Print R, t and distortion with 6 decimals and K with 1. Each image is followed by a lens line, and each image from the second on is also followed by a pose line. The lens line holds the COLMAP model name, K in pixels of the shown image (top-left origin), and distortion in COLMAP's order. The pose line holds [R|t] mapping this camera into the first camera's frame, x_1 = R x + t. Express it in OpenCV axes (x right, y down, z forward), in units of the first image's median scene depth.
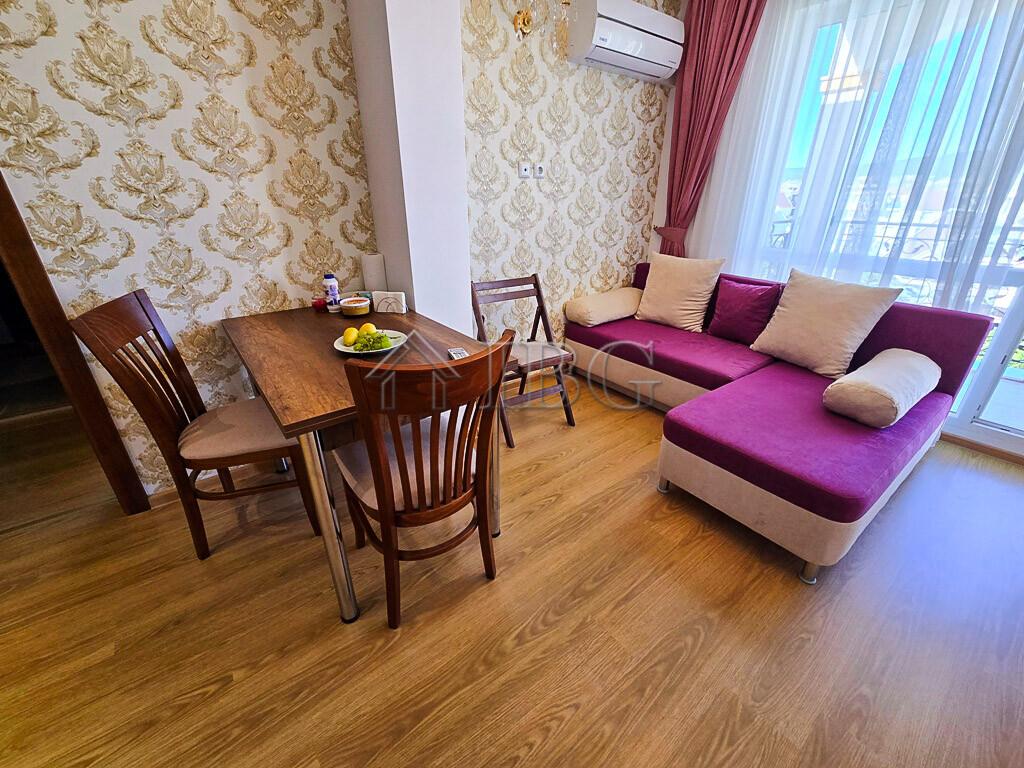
lens RADIAL K [[419.1, 0, 513.9], [0, 419.1, 383.4], [0, 0, 1]] dist [-0.004544, 0.000370]
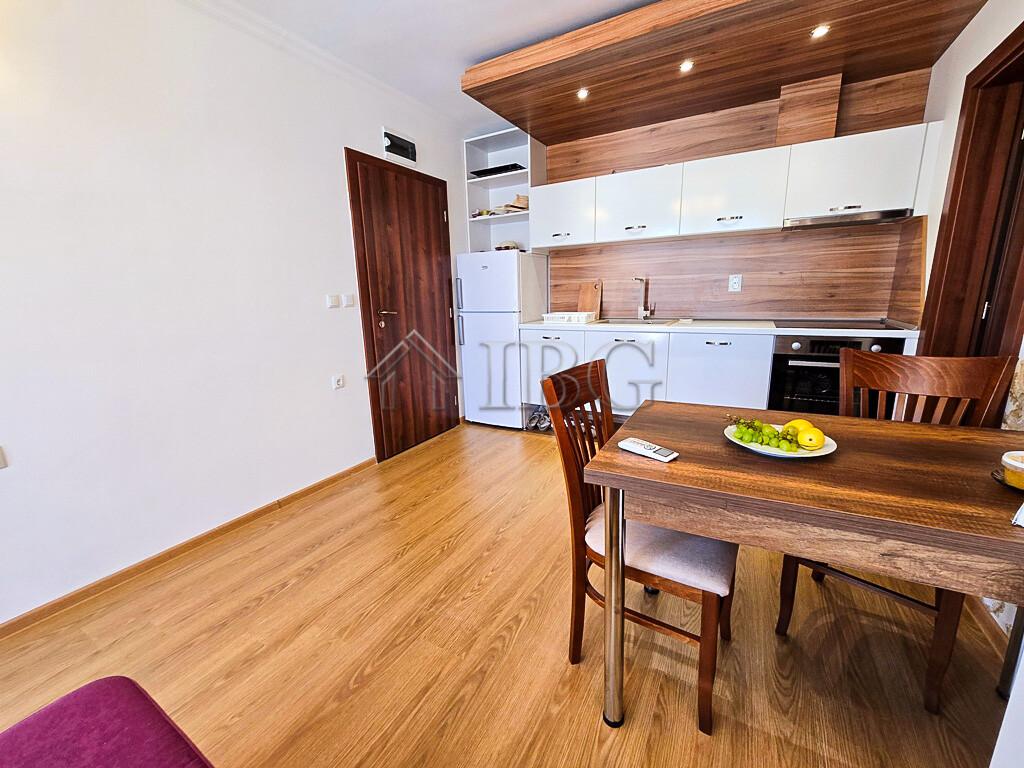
lens RADIAL K [[419.1, 0, 507.5], [0, 419.1, 386.3], [0, 0, 1]] dist [-0.004544, 0.000370]
pose [[-0.926349, 0.105677, -0.361537, 0.345435], [-0.130416, 0.810481, 0.571062, -0.518202], [0.353368, 0.576153, -0.737007, 1.283632]]
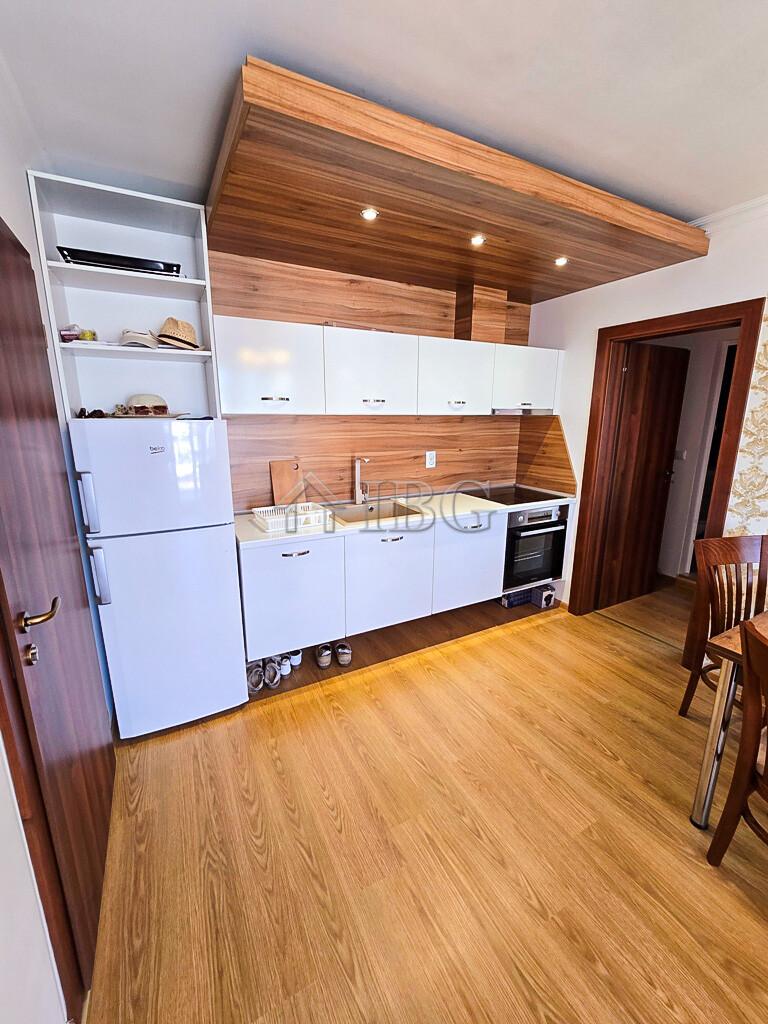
lens RADIAL K [[419.1, 0, 381.6], [0, 419.1, 511.1], [0, 0, 1]] dist [-0.004544, 0.000370]
pose [[-0.175497, 0.221436, -0.959253, 0.631317], [-0.403375, 0.872657, 0.275244, -0.155986], [0.898048, 0.435243, -0.063827, -0.096186]]
